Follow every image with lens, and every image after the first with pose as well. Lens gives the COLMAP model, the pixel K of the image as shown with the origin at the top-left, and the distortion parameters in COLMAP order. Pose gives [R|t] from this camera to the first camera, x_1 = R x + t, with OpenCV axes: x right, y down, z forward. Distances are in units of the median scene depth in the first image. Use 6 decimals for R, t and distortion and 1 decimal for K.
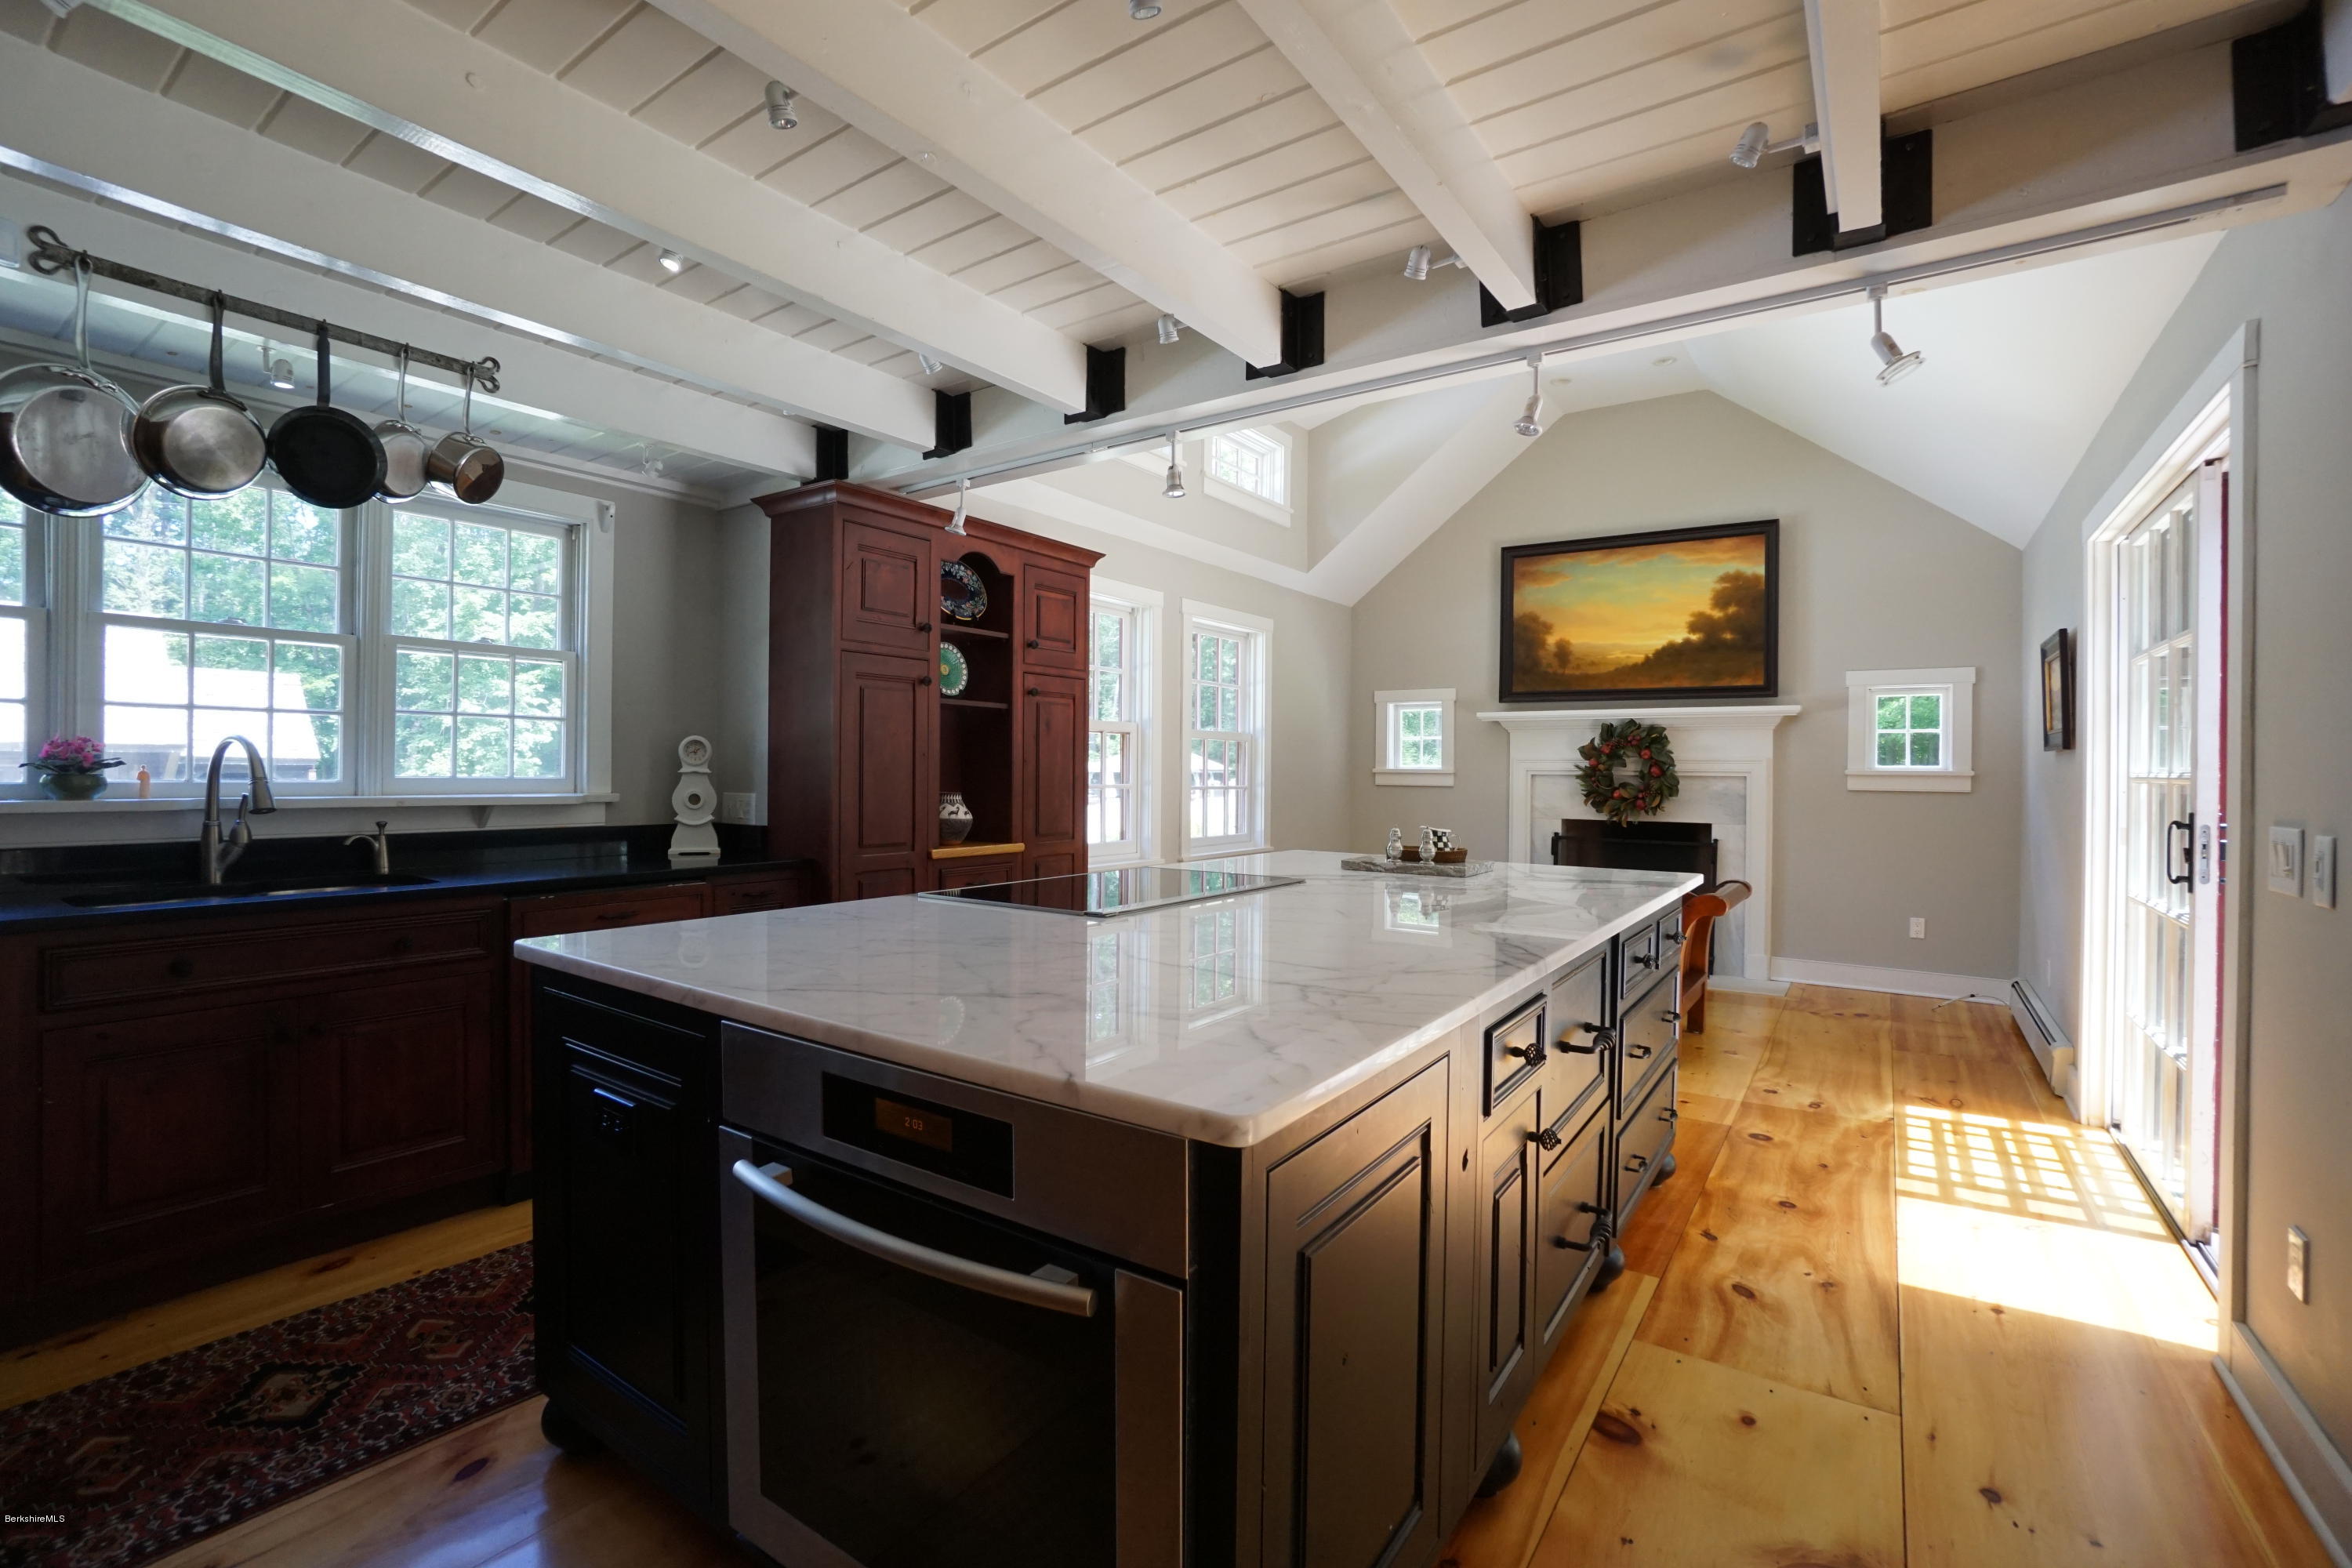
lens RADIAL K [[1045.3, 0, 1160.6], [0, 1045.3, 771.6], [0, 0, 1]] dist [-0.043501, 0.010673]
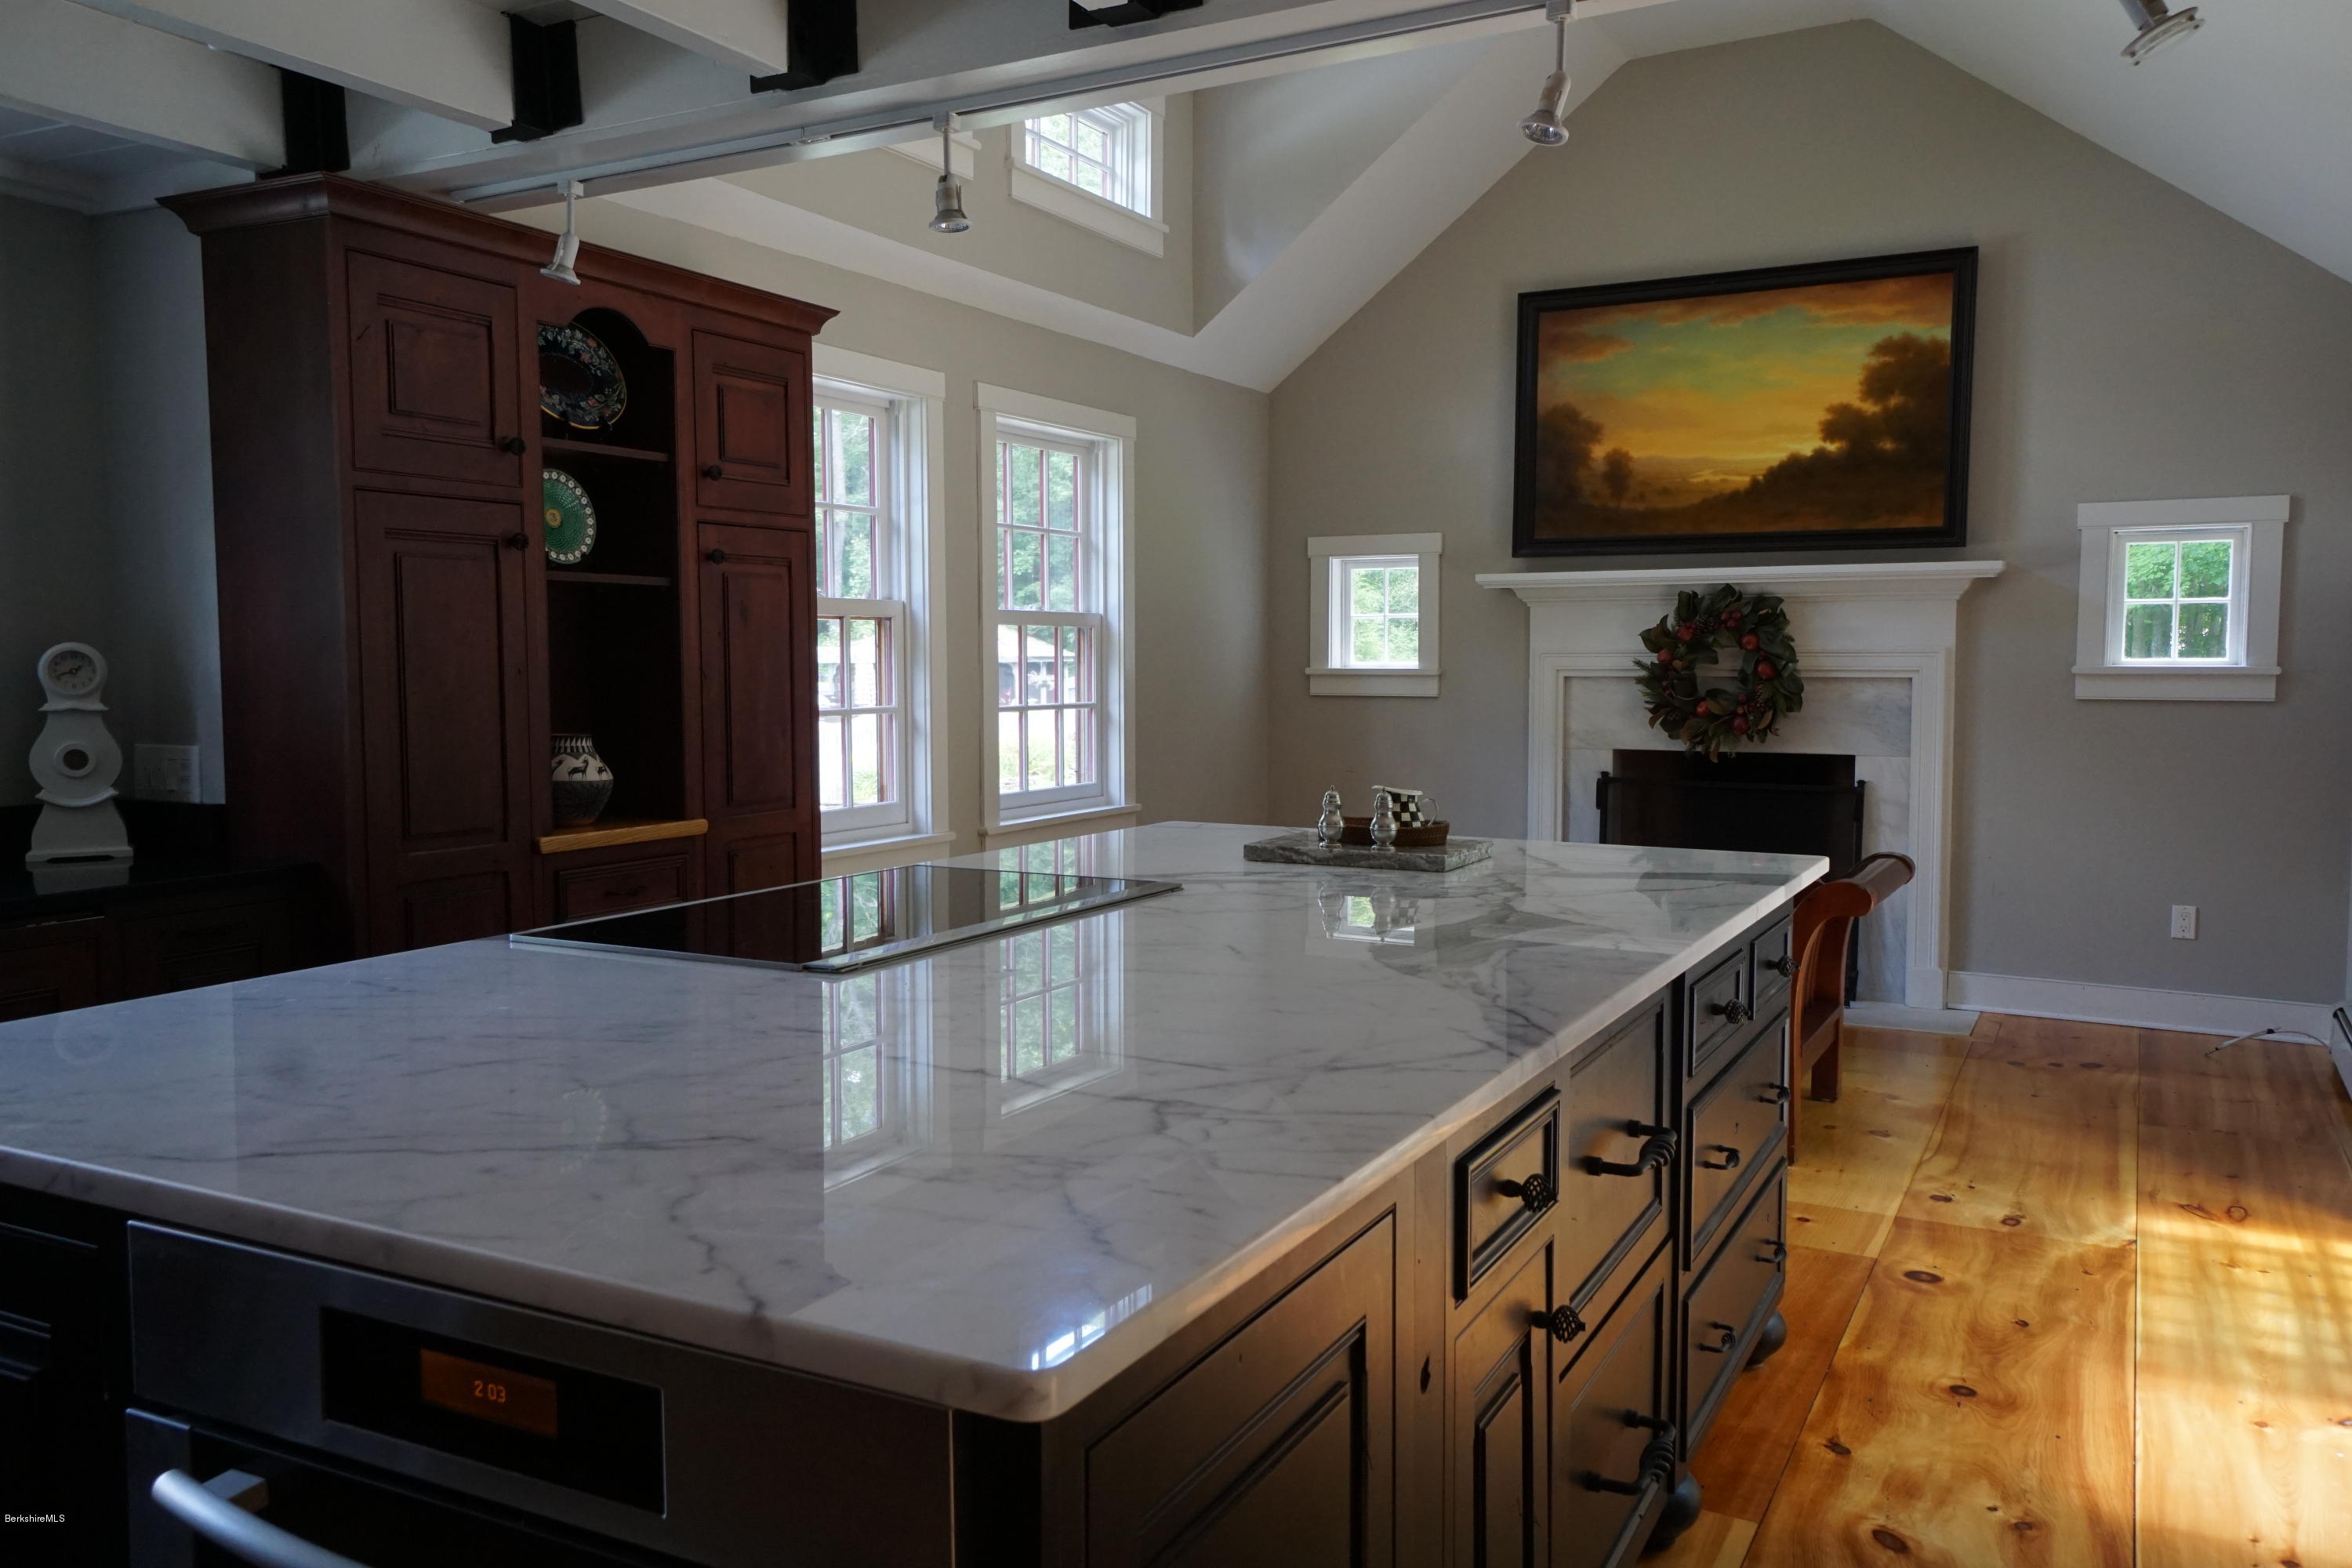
lens RADIAL K [[1775.1, 0, 1155.9], [0, 1775.1, 764.5], [0, 0, 1]] dist [0.059486, -0.010501]
pose [[0.993722, -0.017086, 0.110564, 0.009475], [0.010321, 0.998056, 0.061470, -0.023488], [-0.111399, -0.059943, 0.991966, -0.007923]]
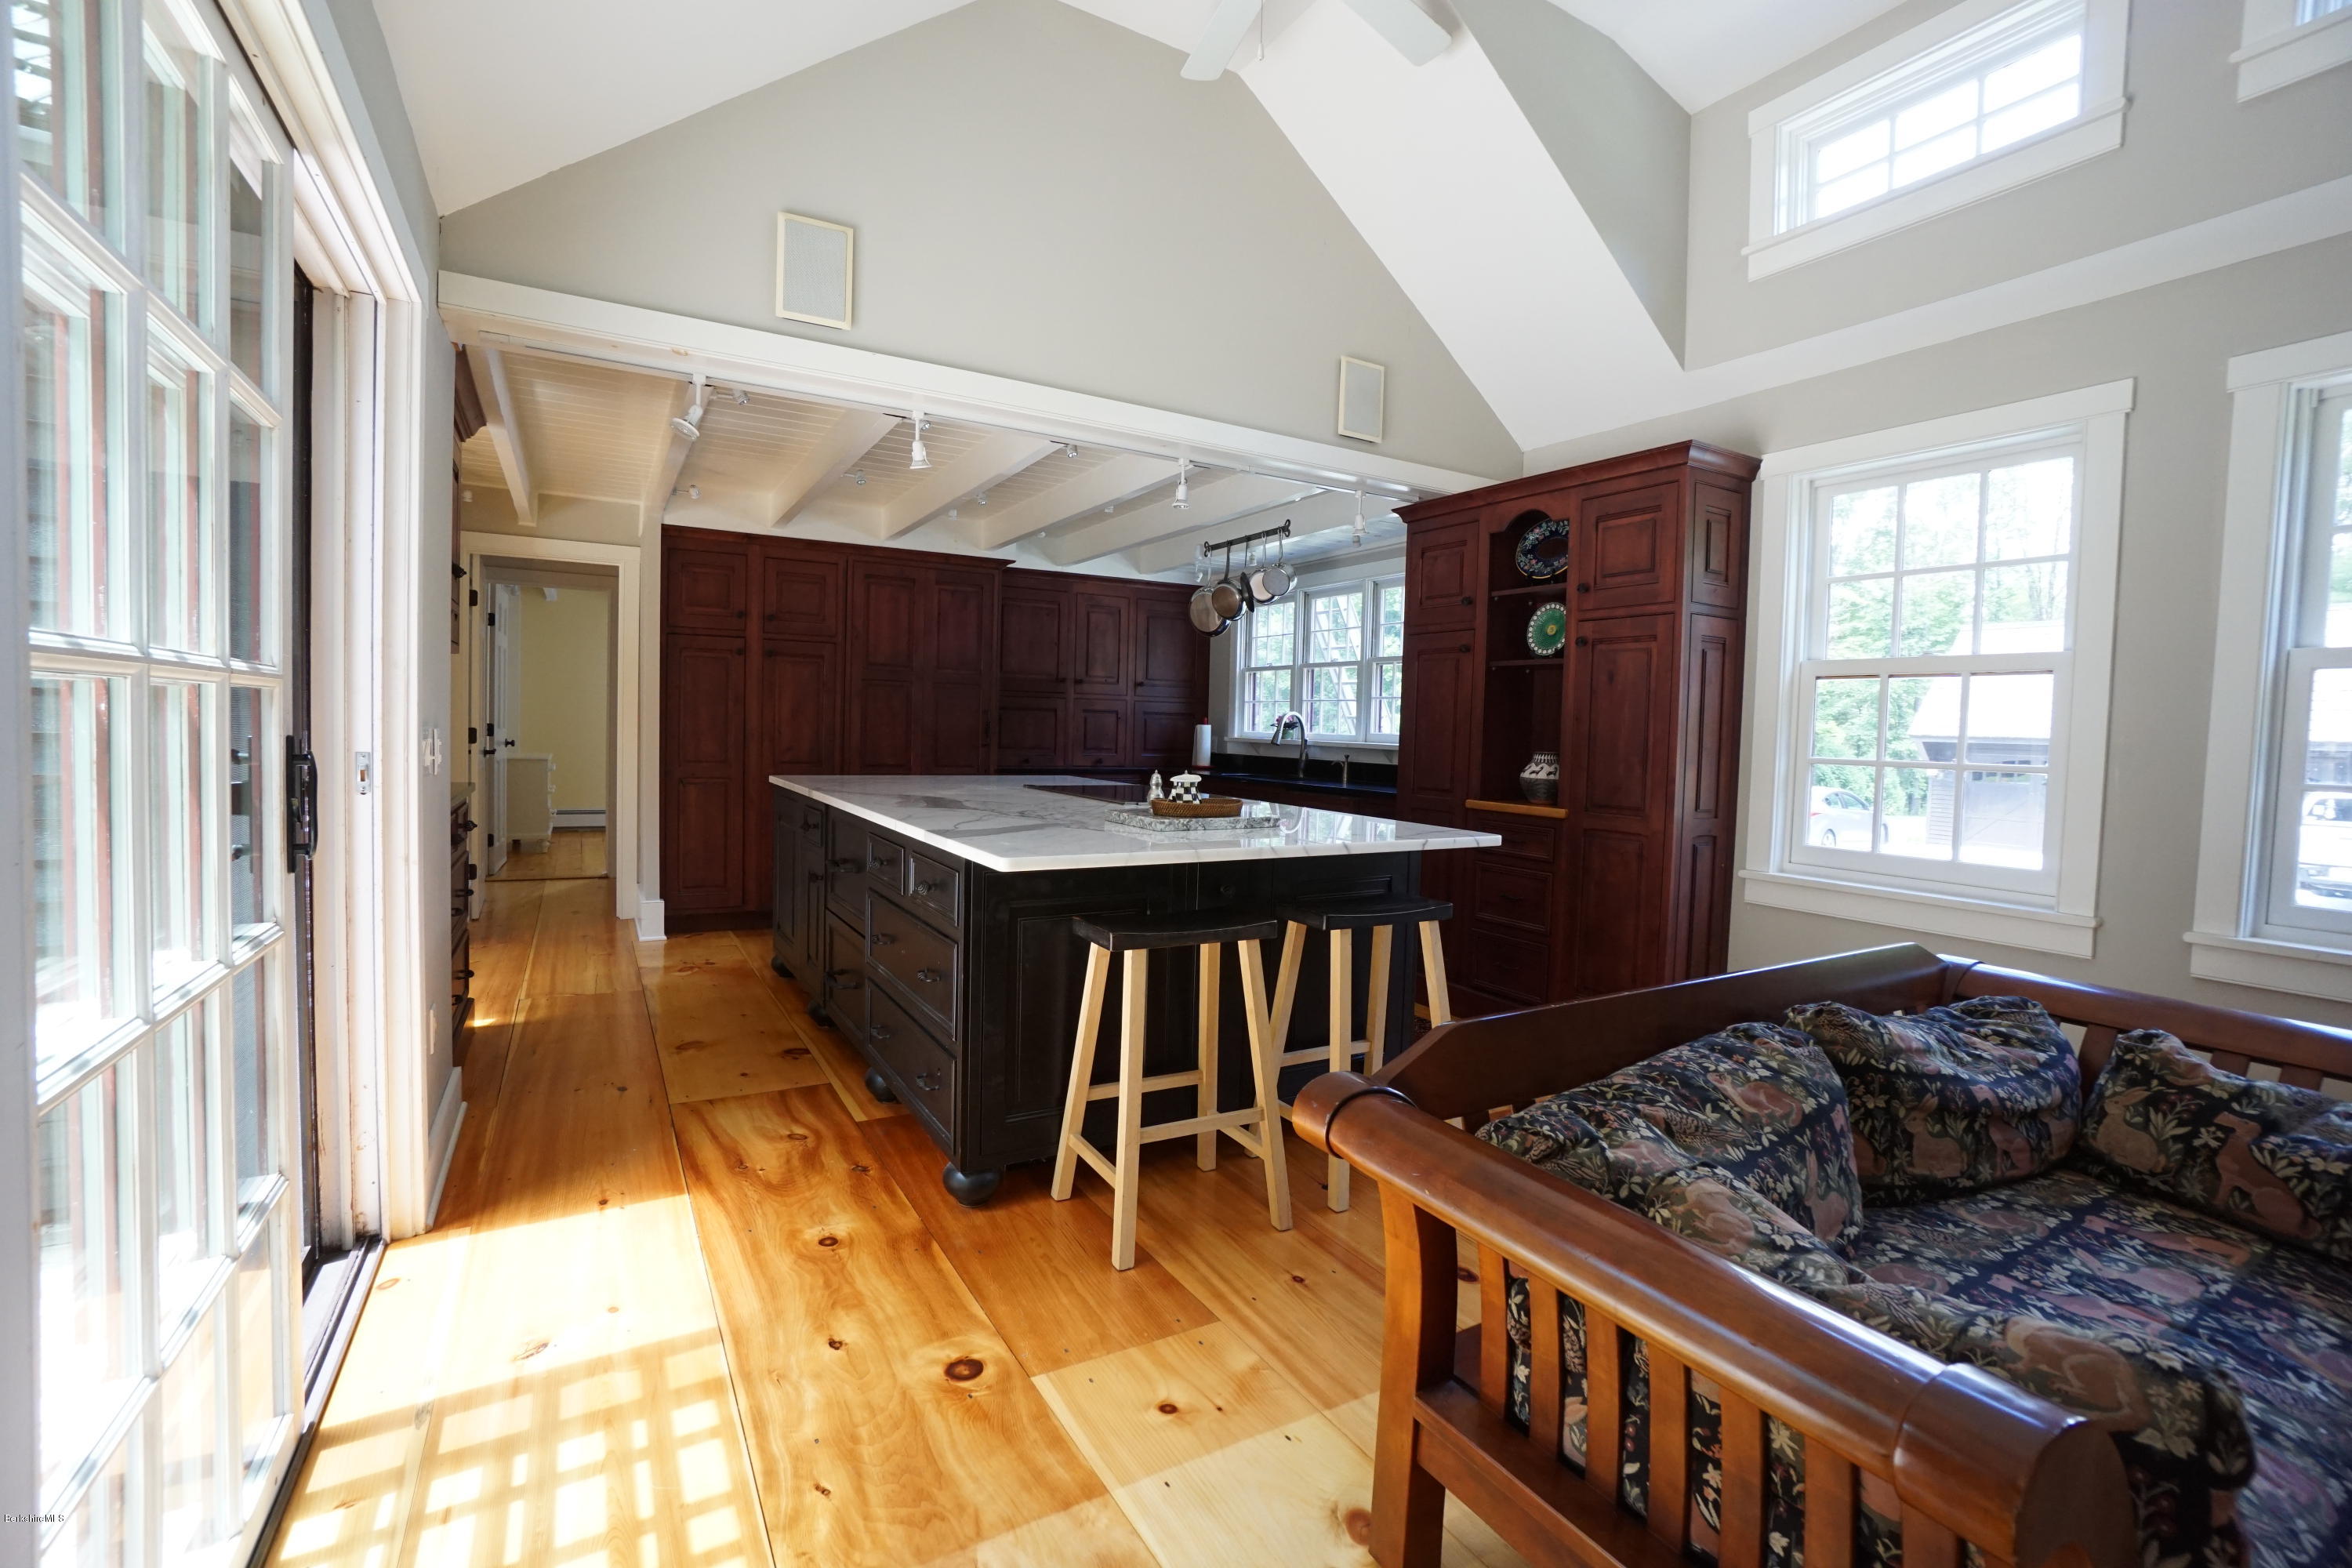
lens RADIAL K [[1045.3, 0, 1174.1], [0, 1045.3, 789.0], [0, 0, 1]] dist [-0.043501, 0.010673]
pose [[-0.421655, 0.034909, -0.906084, 0.984364], [-0.032173, 0.998053, 0.053424, 0.014397], [0.906185, 0.051678, -0.419711, 1.265315]]
